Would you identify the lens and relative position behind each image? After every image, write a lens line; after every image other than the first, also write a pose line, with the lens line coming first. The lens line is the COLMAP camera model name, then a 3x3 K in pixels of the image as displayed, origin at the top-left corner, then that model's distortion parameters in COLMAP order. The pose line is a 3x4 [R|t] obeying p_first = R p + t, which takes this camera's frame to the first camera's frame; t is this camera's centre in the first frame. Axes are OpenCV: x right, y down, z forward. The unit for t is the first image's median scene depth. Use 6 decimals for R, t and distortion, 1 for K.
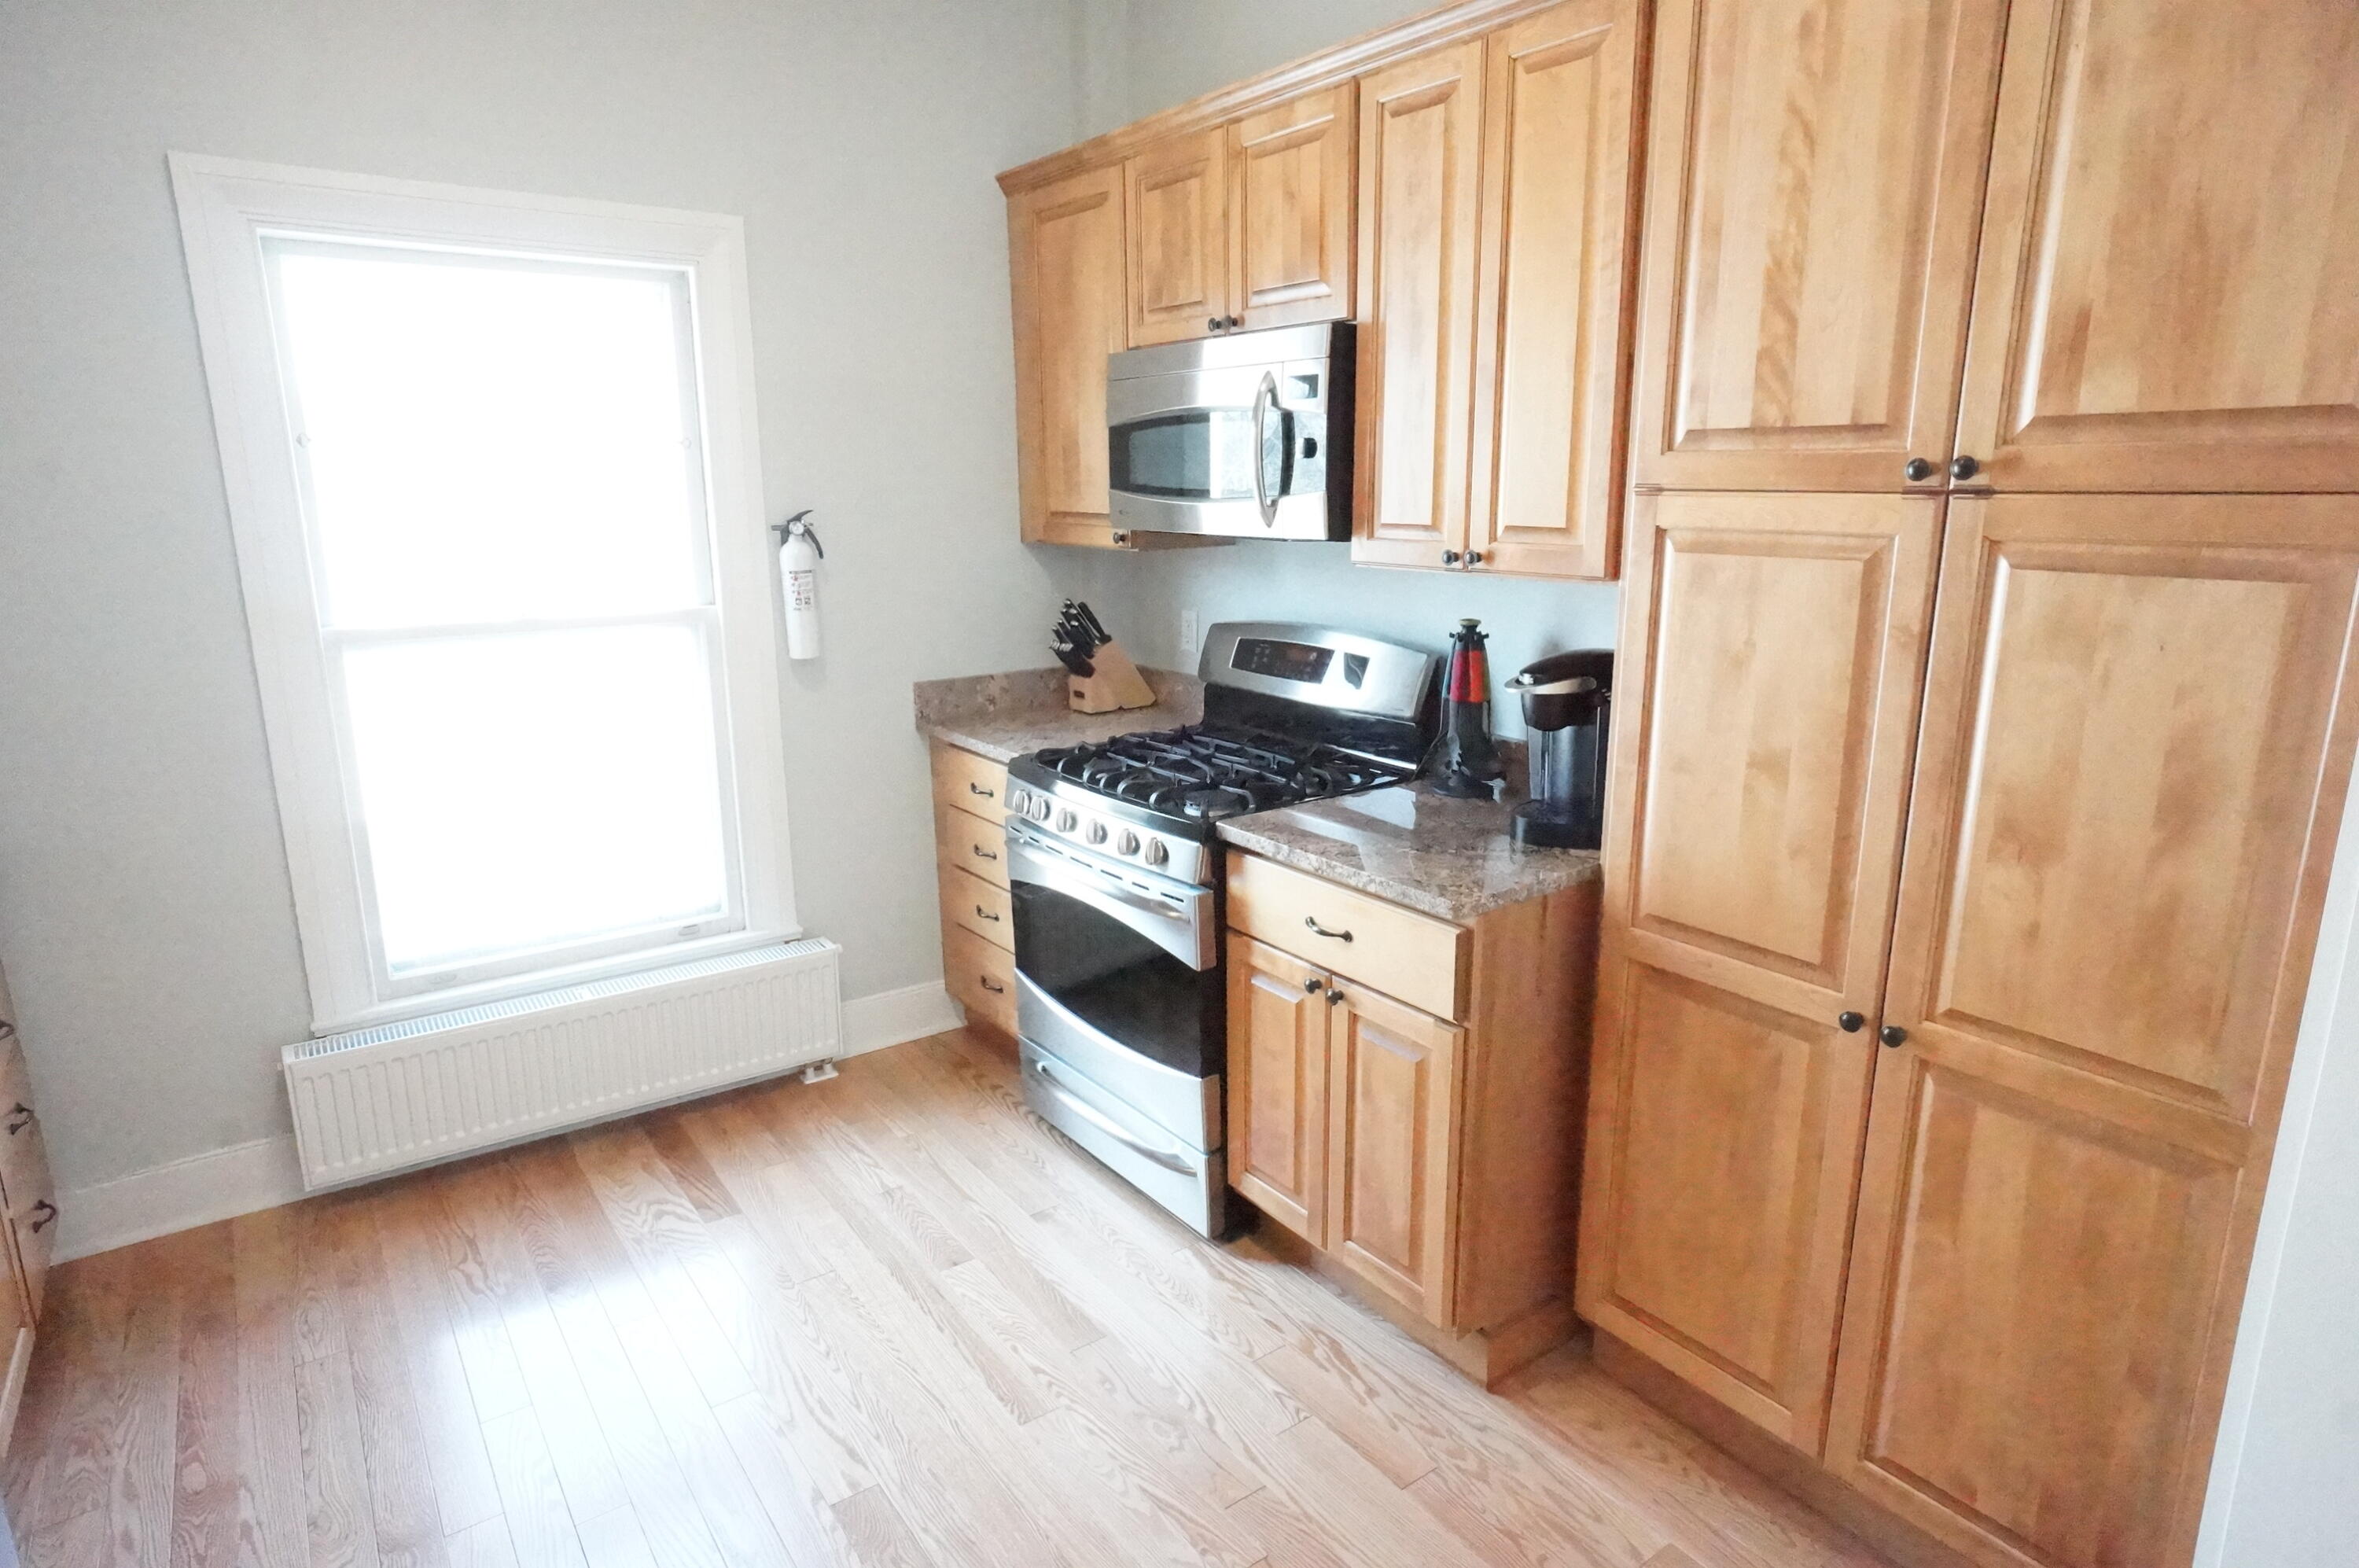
lens RADIAL K [[1315.4, 0, 1179.5], [0, 1315.4, 784.0], [0, 0, 1]] dist [-0.005537, -0.000654]
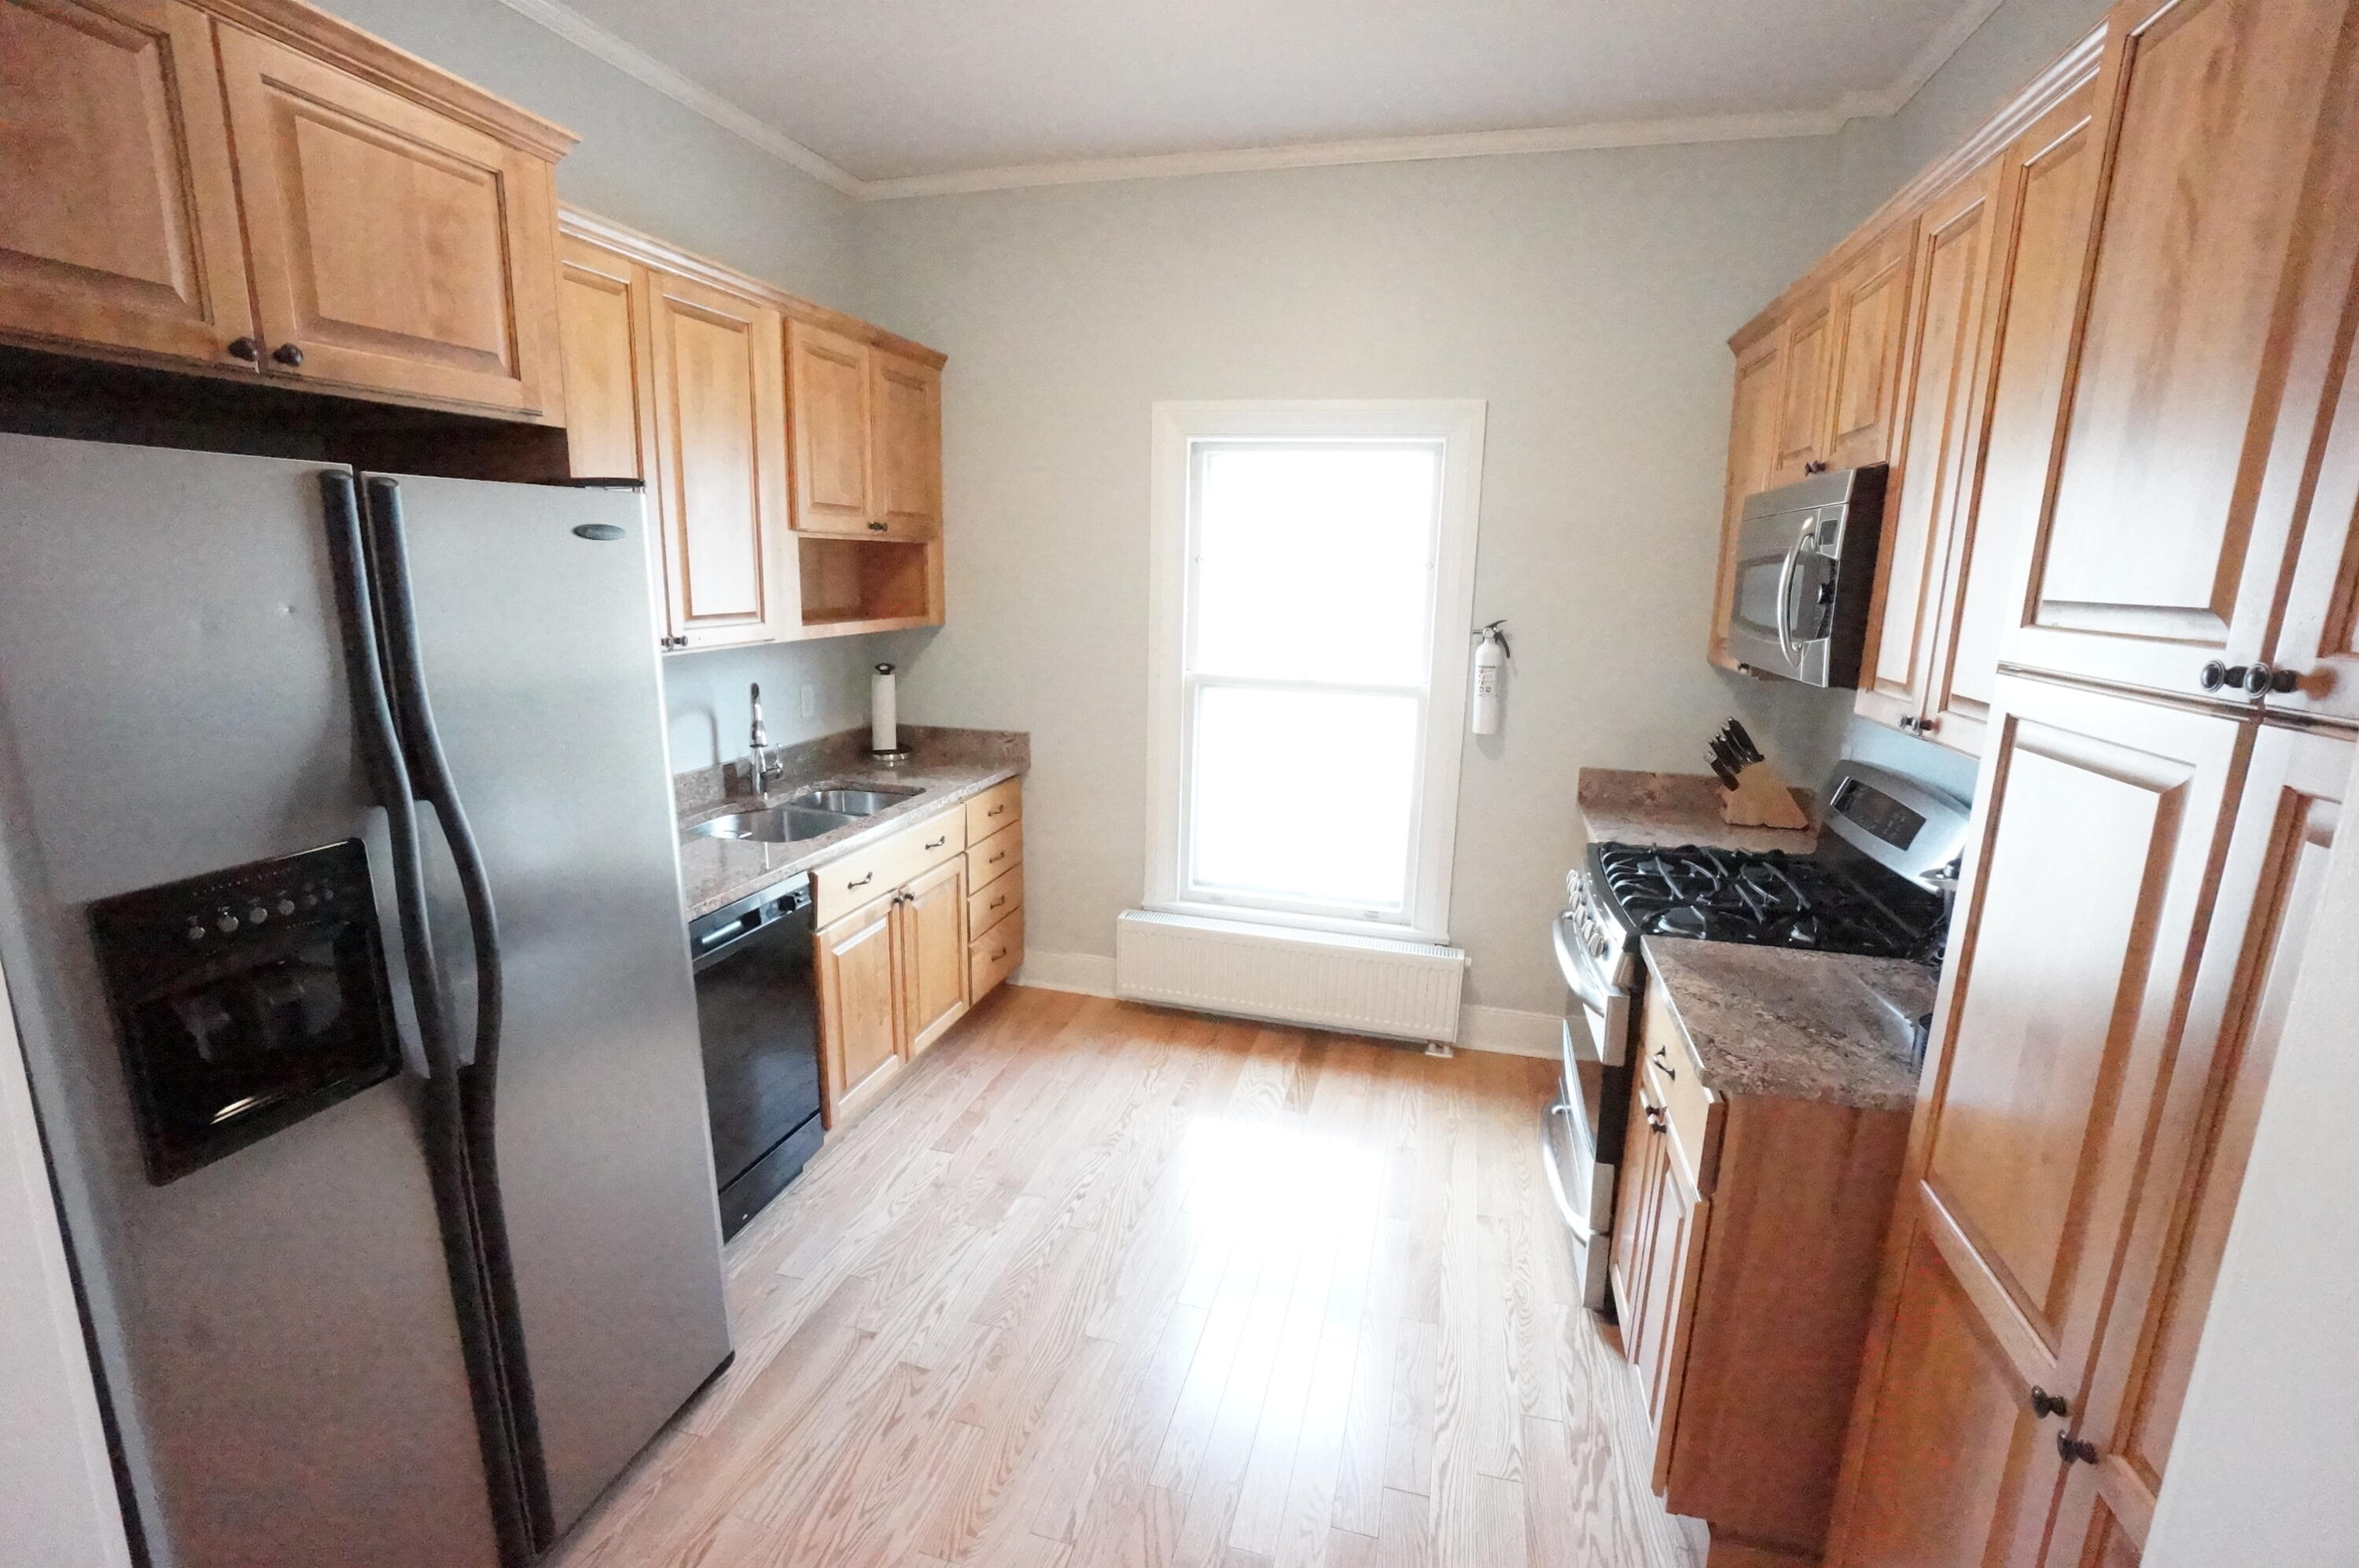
lens RADIAL K [[1048.4, 0, 1169.1], [0, 1048.4, 787.2], [0, 0, 1]] dist [-0.064784, 0.023113]
pose [[0.618796, 0.183674, -0.763777, 0.331474], [-0.203903, 0.976511, 0.069635, -0.055822], [0.758627, 0.112647, 0.641713, 0.129808]]
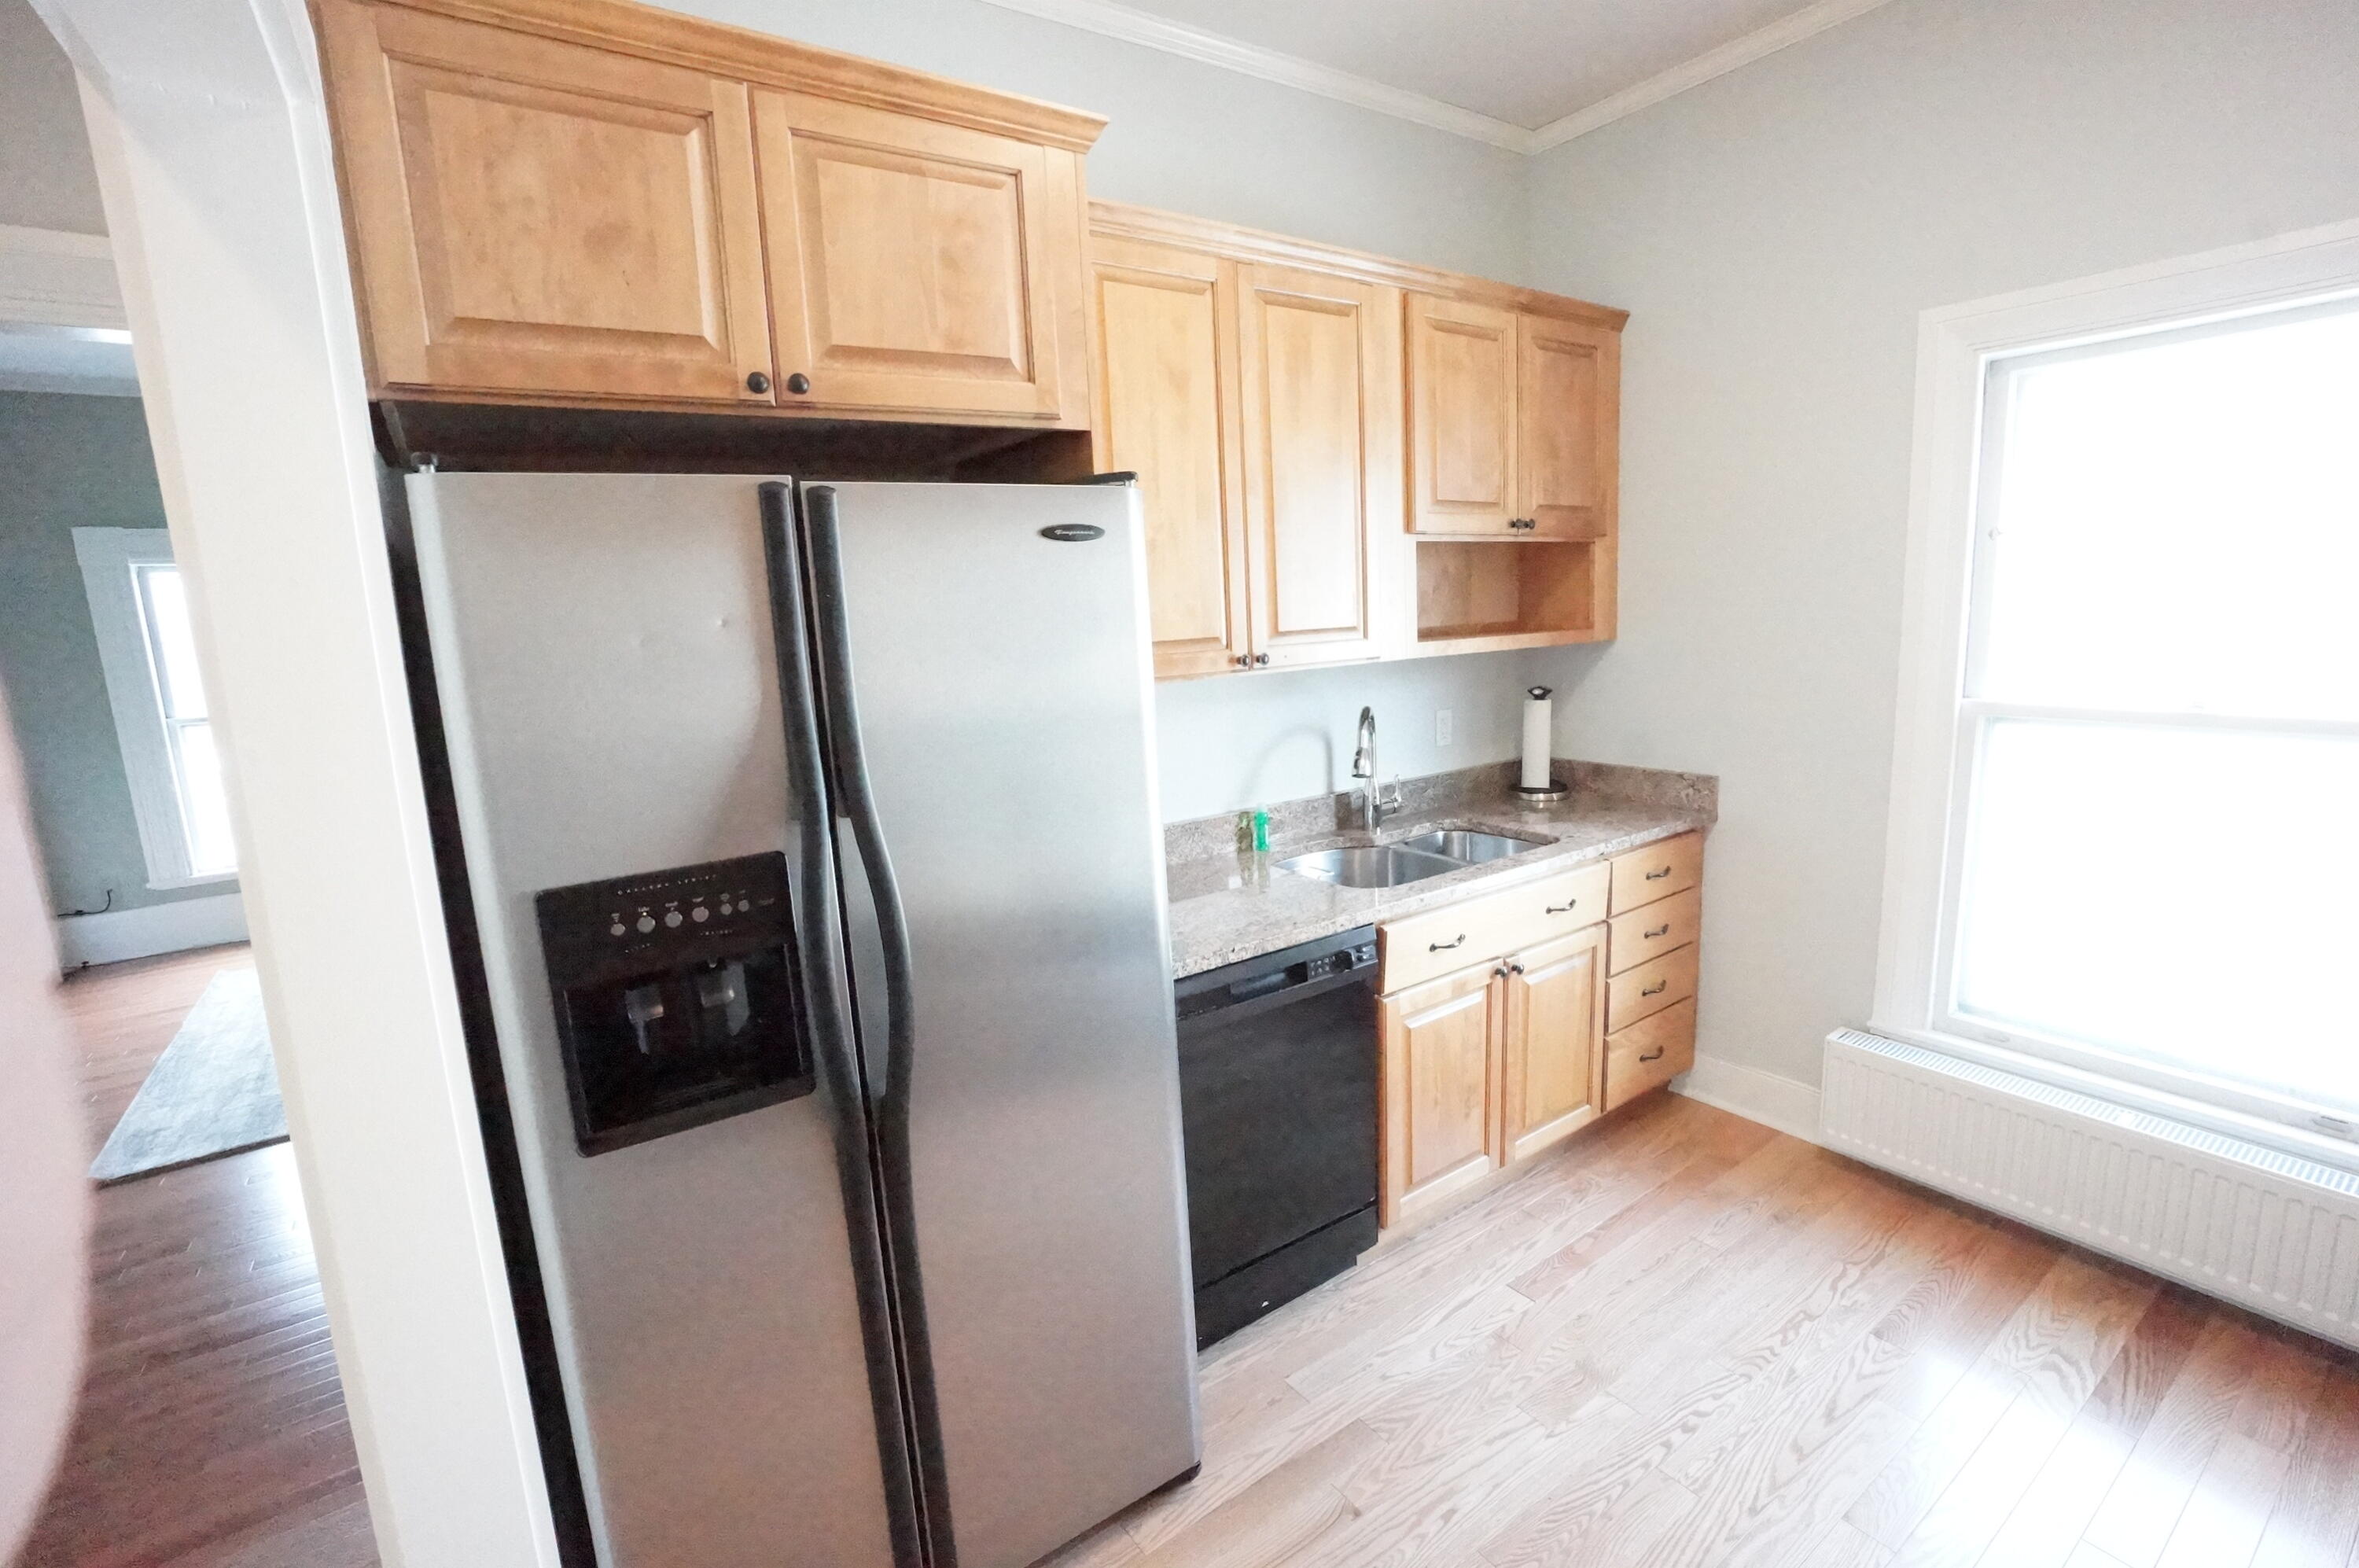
lens RADIAL K [[1048.4, 0, 1169.1], [0, 1048.4, 787.2], [0, 0, 1]] dist [-0.064784, 0.023113]
pose [[-0.029834, 0.181415, -0.982954, 0.217094], [-0.183739, 0.965639, 0.183796, -0.070641], [0.982522, 0.186091, 0.004524, 0.295470]]
